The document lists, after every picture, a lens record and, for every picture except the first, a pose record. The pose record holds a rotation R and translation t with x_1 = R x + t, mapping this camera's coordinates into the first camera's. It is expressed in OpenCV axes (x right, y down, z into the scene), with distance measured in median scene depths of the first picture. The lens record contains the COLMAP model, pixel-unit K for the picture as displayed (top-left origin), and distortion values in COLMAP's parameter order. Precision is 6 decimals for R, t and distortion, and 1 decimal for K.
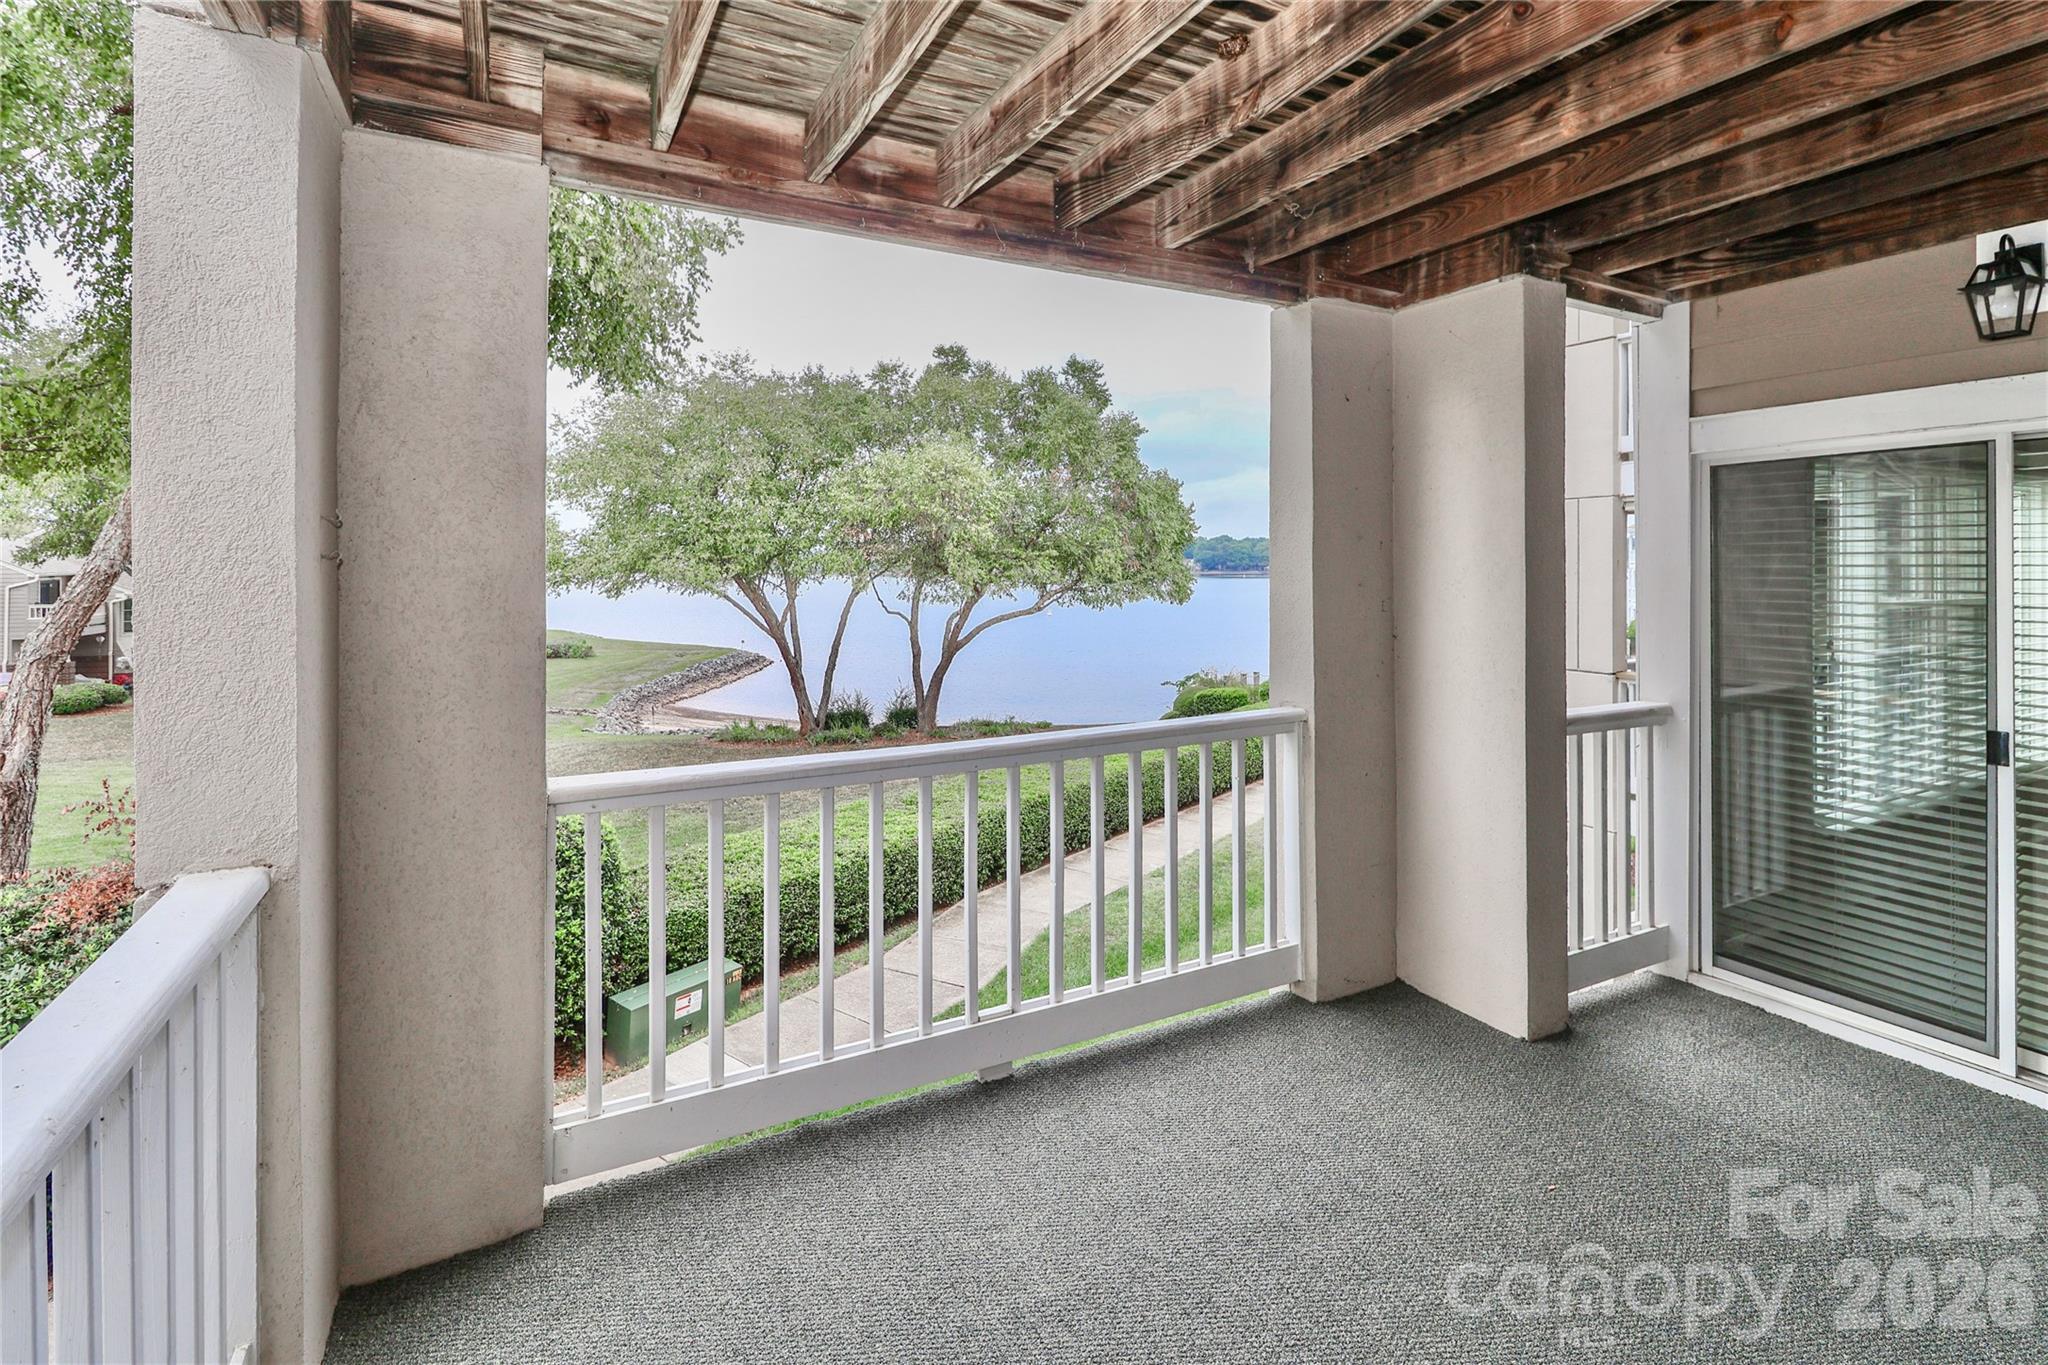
lens RADIAL K [[979.9, 0, 1035.7], [0, 979.9, 570.3], [0, 0, 1]] dist [0.035248, -0.015668]
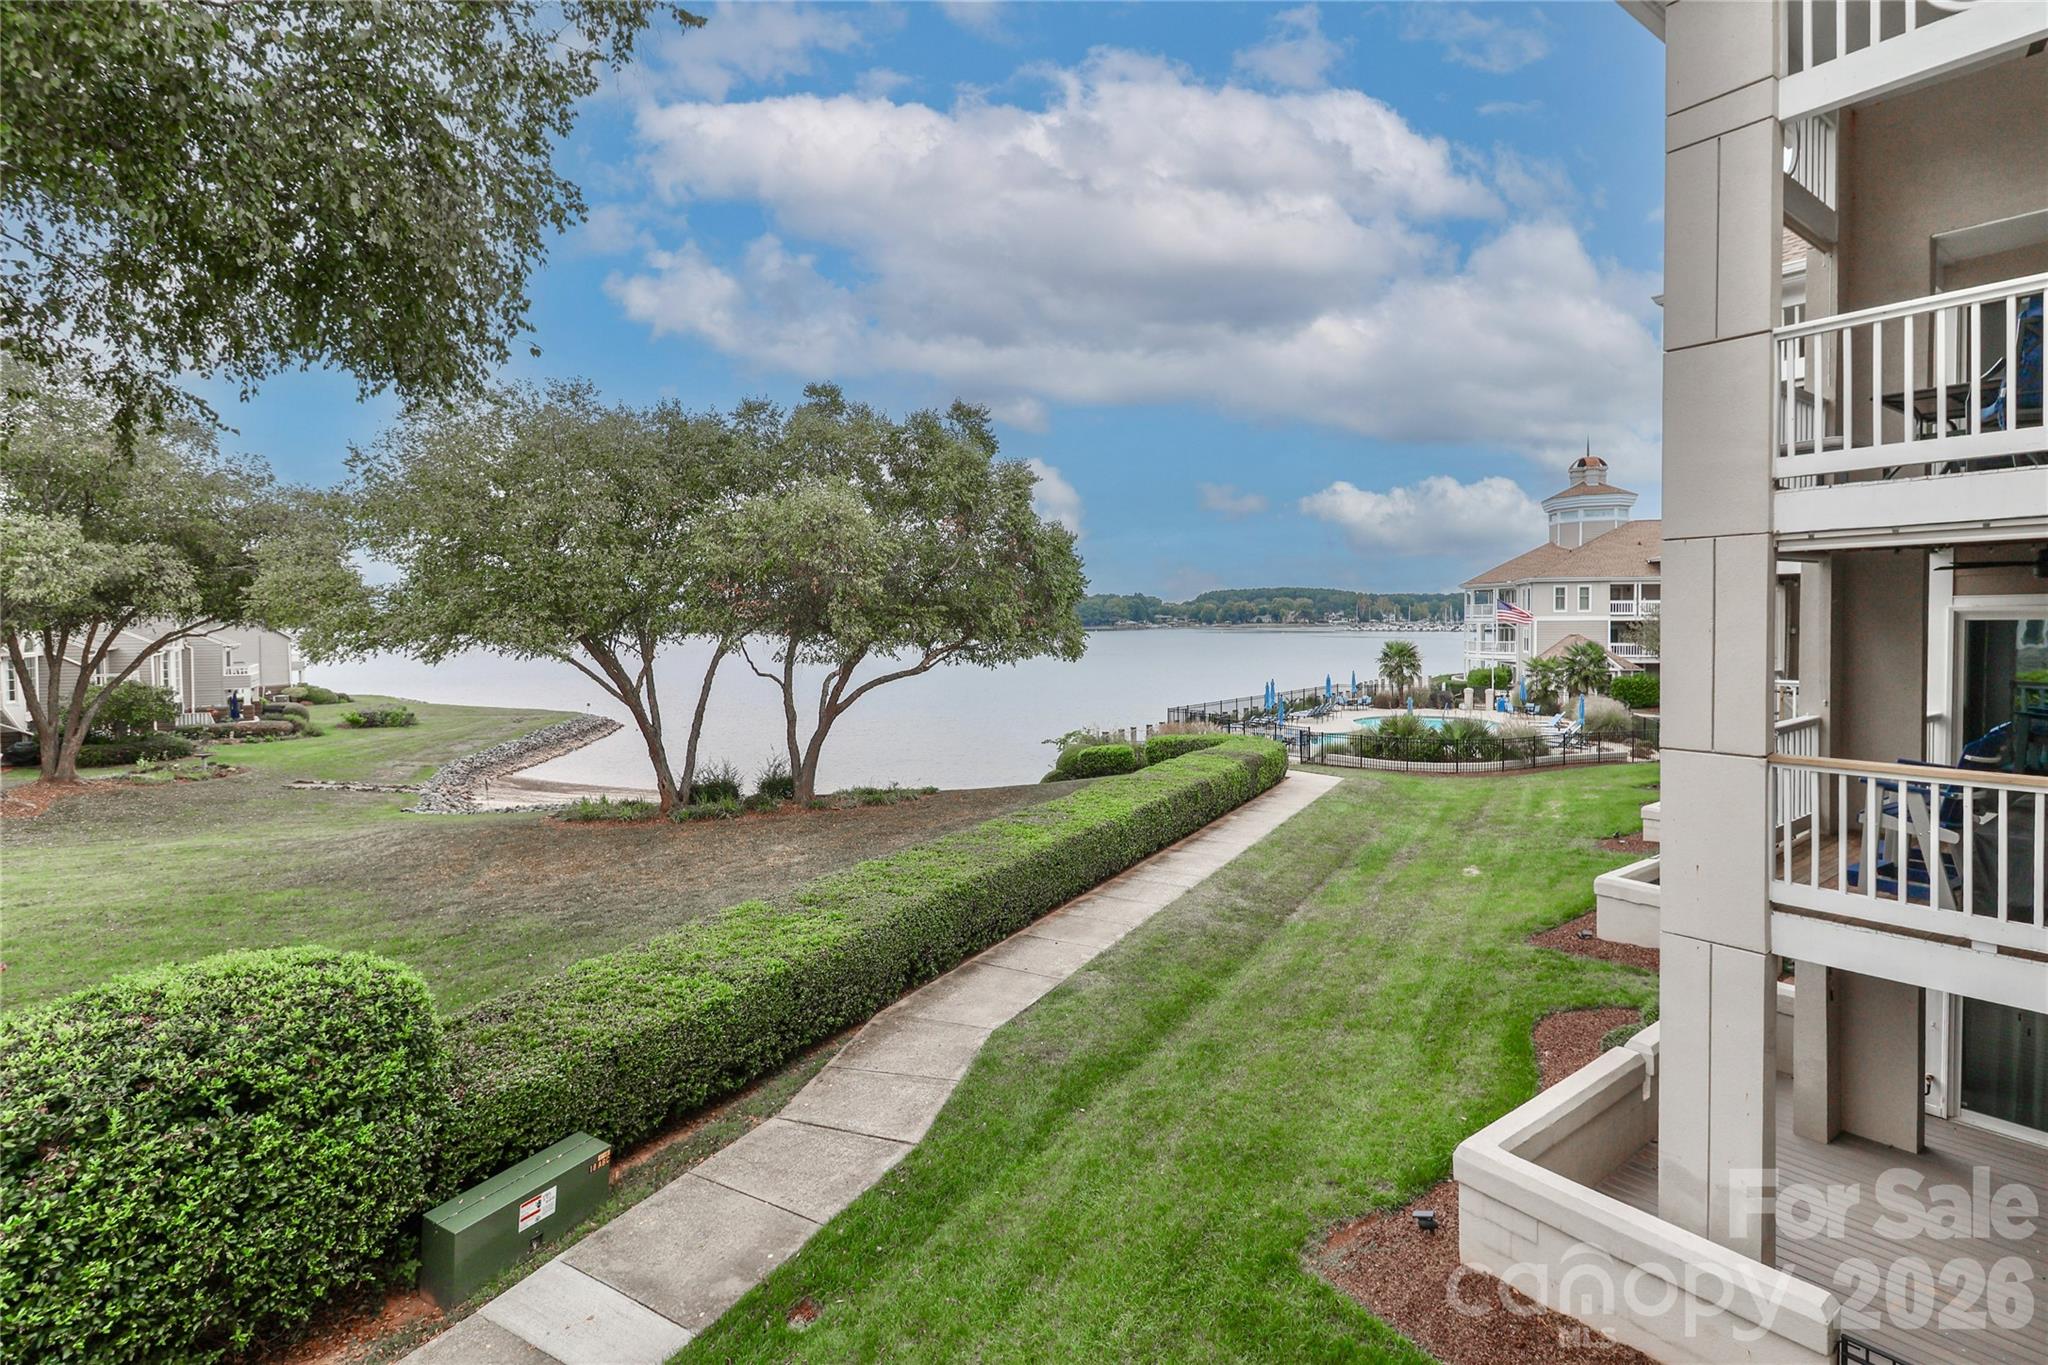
lens RADIAL K [[979.9, 0, 1040.9], [0, 979.9, 656.1], [0, 0, 1]] dist [0.035248, -0.015668]
pose [[0.989906, -0.012230, 0.141196, -0.079415], [0.007874, 0.999477, 0.031370, -0.005083], [-0.141506, -0.029942, 0.989484, 0.227164]]
